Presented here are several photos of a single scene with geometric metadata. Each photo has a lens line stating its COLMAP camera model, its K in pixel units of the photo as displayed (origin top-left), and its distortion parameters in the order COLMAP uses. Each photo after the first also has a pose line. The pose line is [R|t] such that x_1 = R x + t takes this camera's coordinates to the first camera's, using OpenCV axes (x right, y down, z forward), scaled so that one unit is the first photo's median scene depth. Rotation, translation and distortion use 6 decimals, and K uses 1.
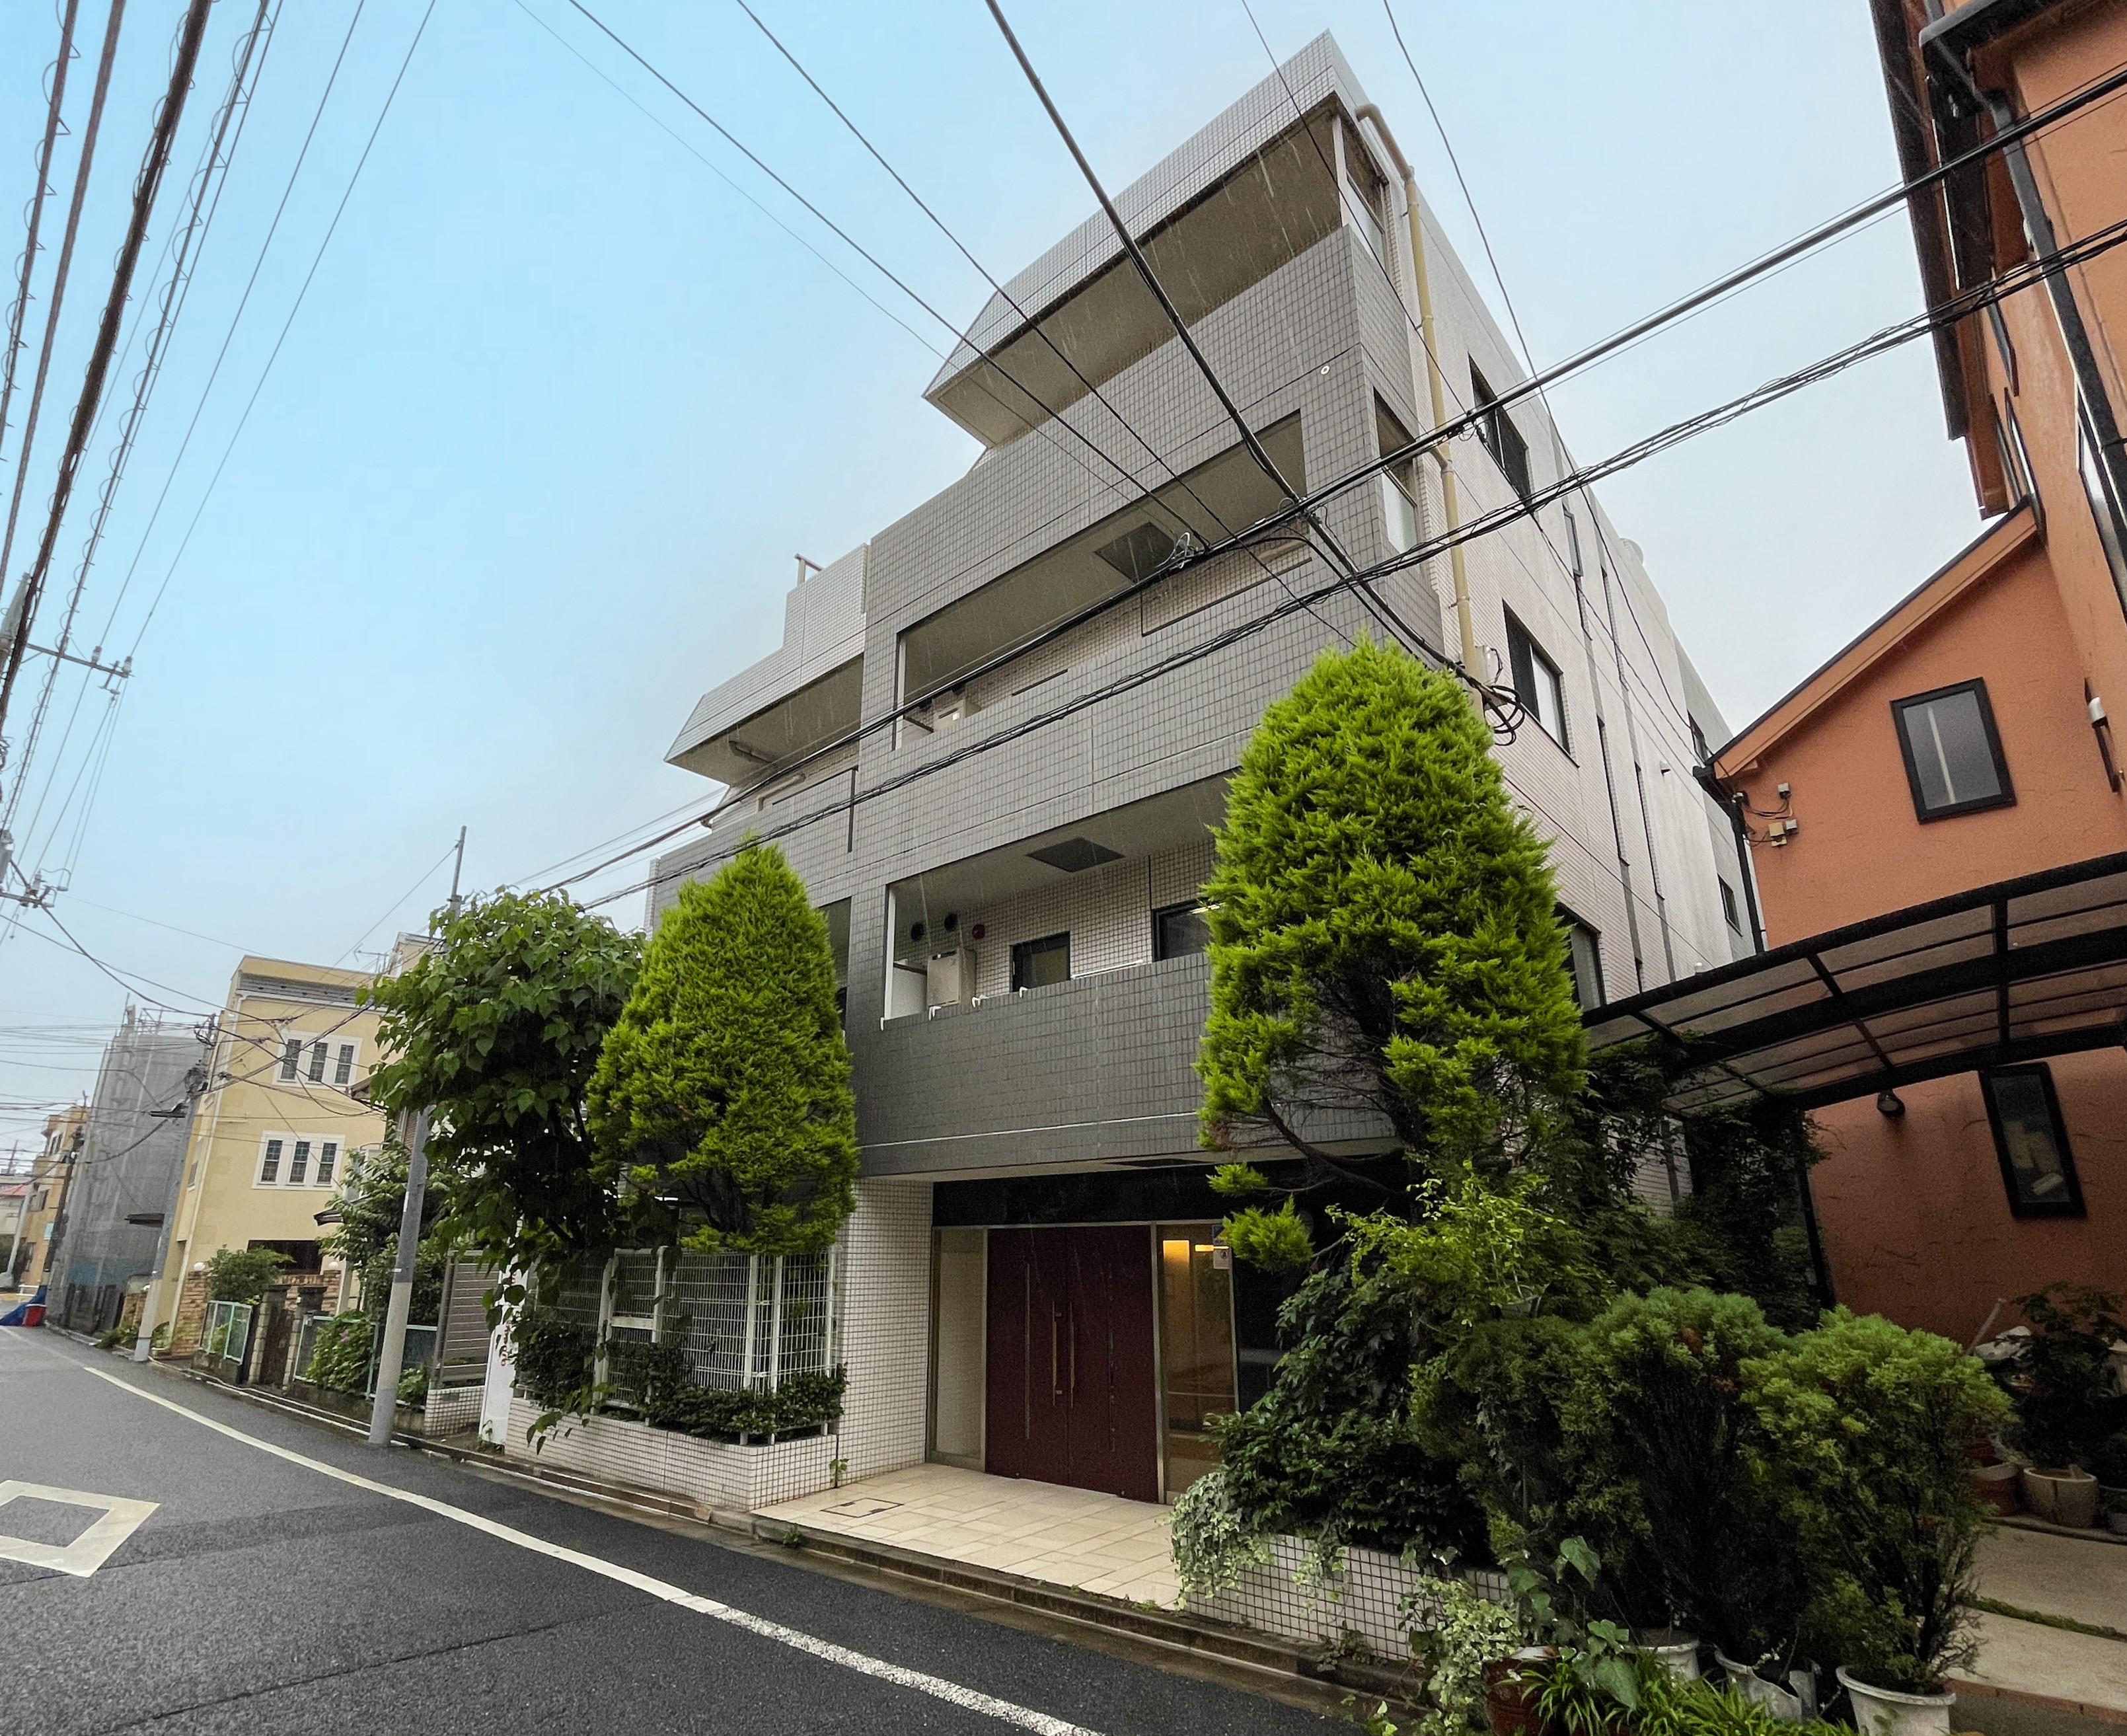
lens RADIAL K [[1066.5, 0, 1055.0], [0, 1066.5, 956.3], [0, 0, 1]] dist [-0.001175, -0.000082]
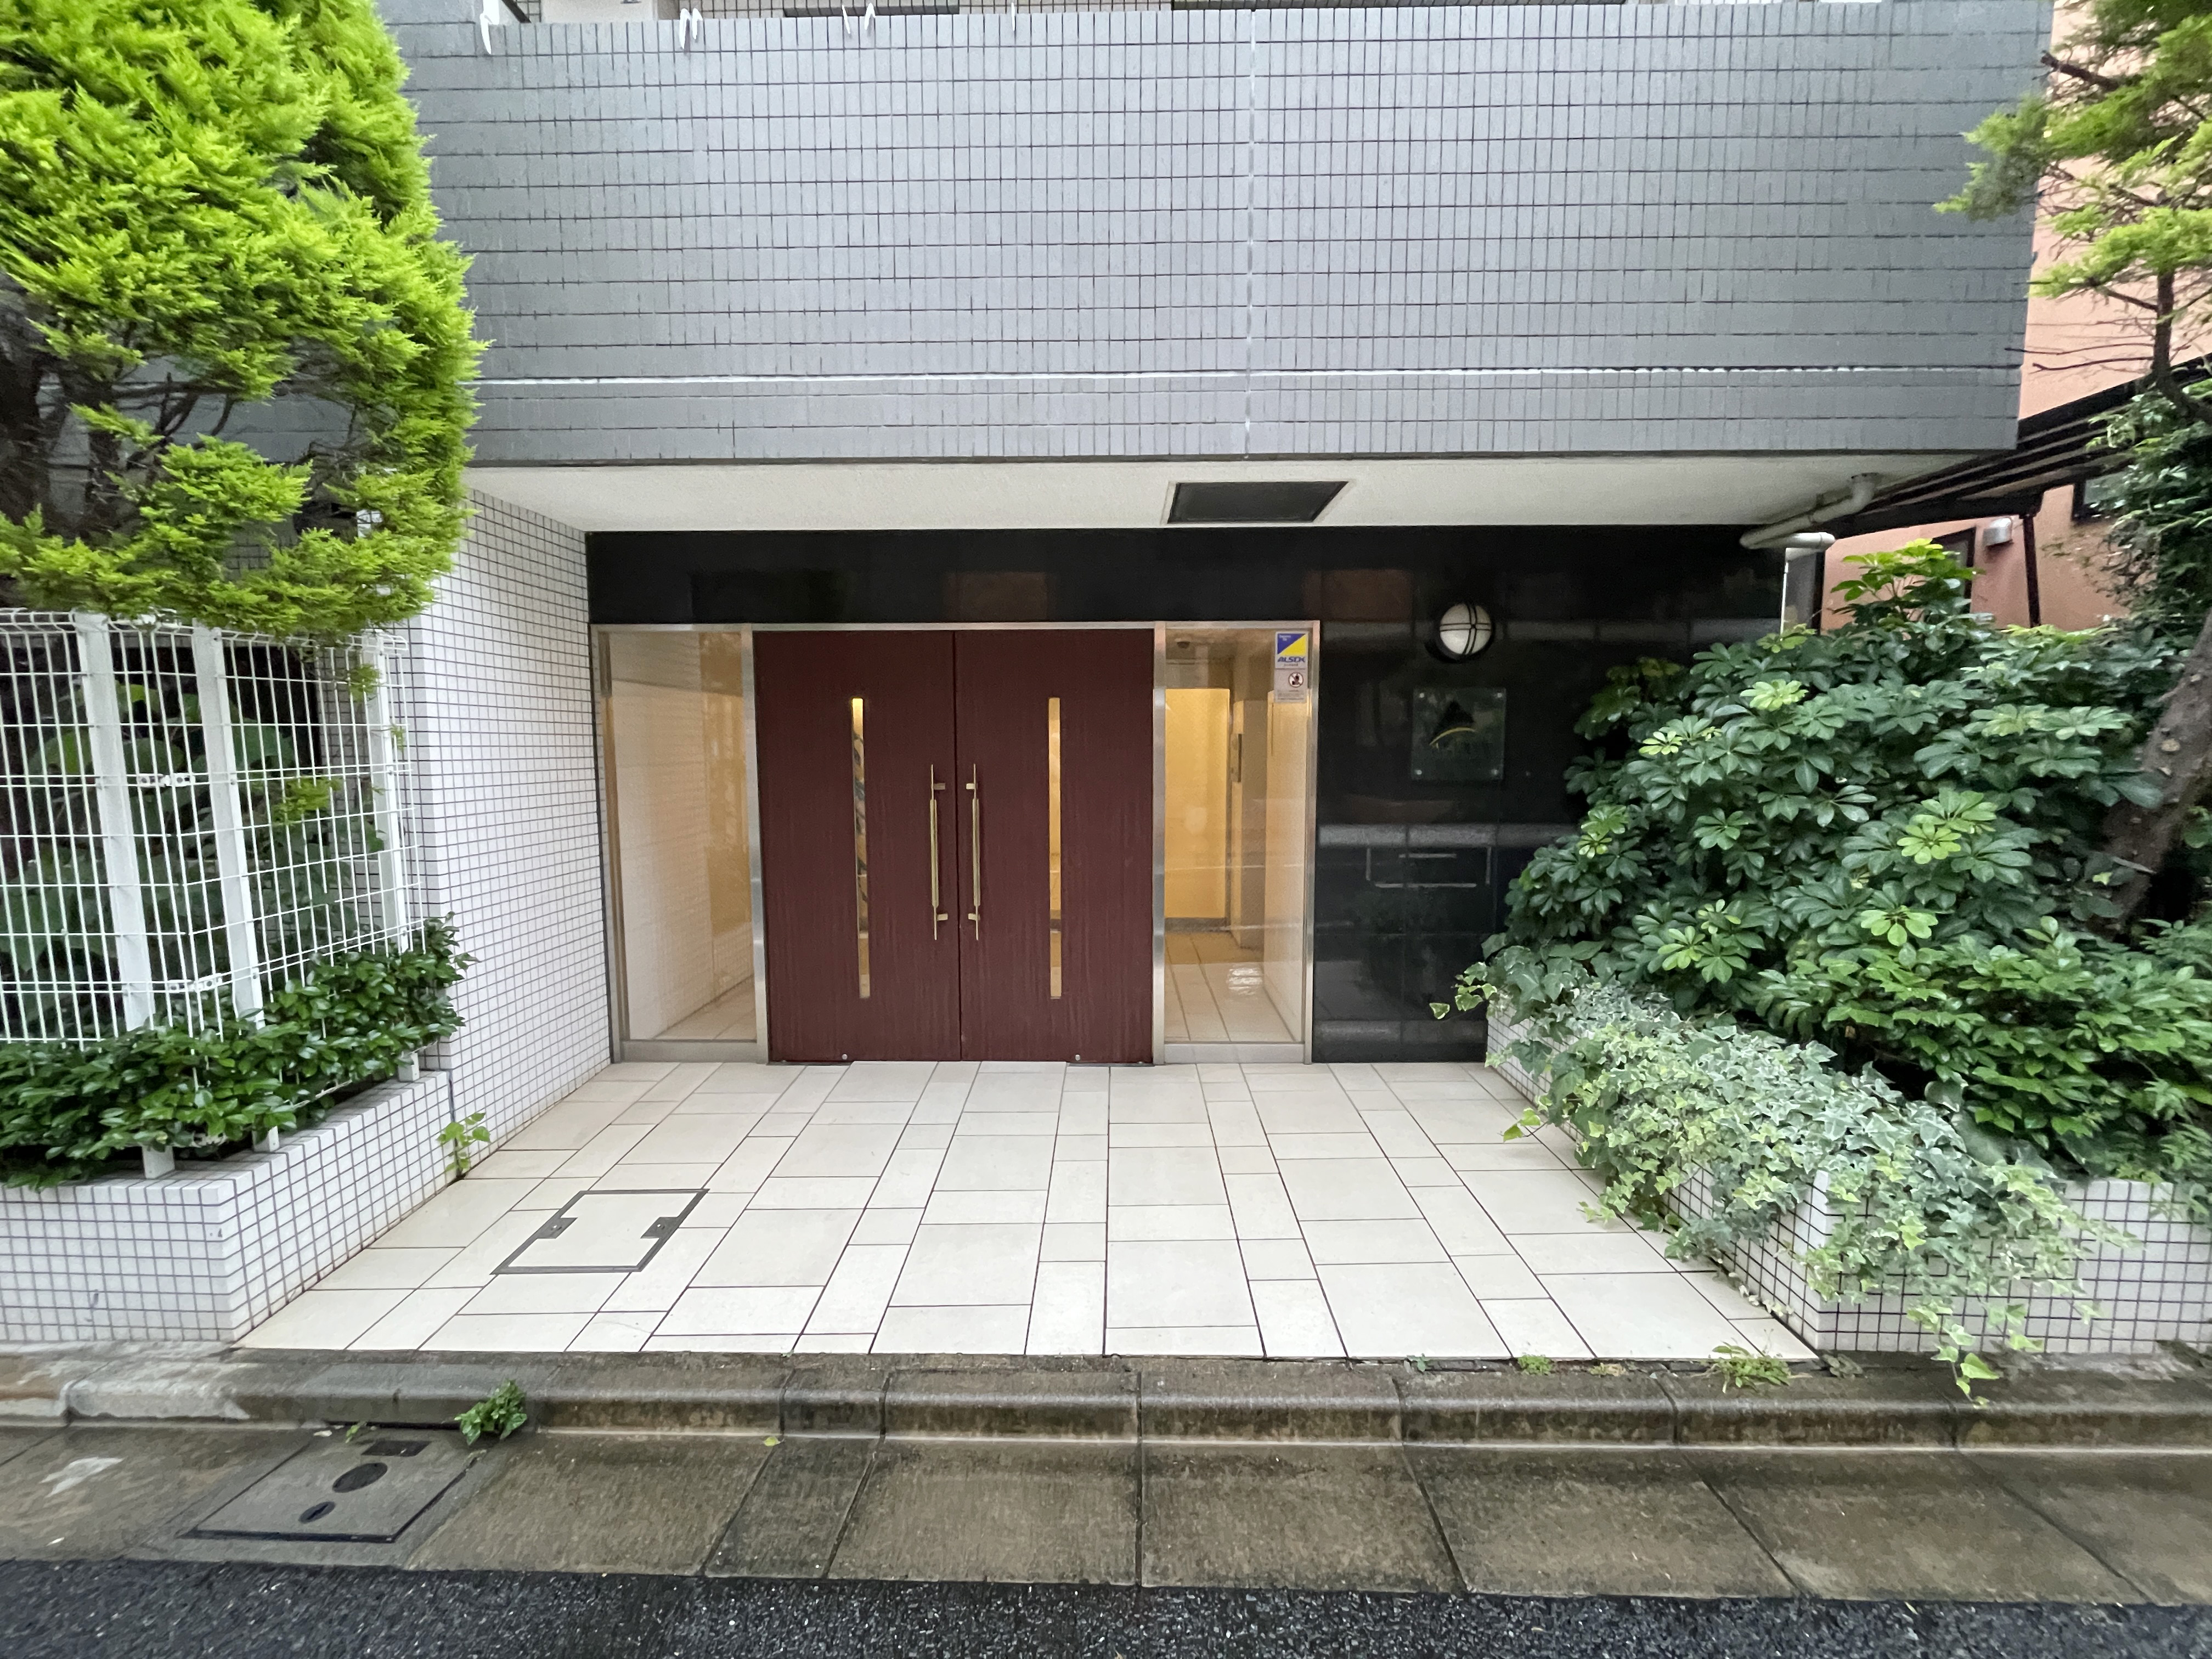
lens RADIAL K [[883.5, 0, 1106.0], [0, 883.5, 829.5], [0, 0, 1]] dist [-0.009432, -0.000185]
pose [[0.760124, -0.061426, 0.646868, -0.234442], [-0.176313, 0.938674, 0.296319, 0.214837], [-0.625400, -0.339290, 0.702678, 0.645232]]
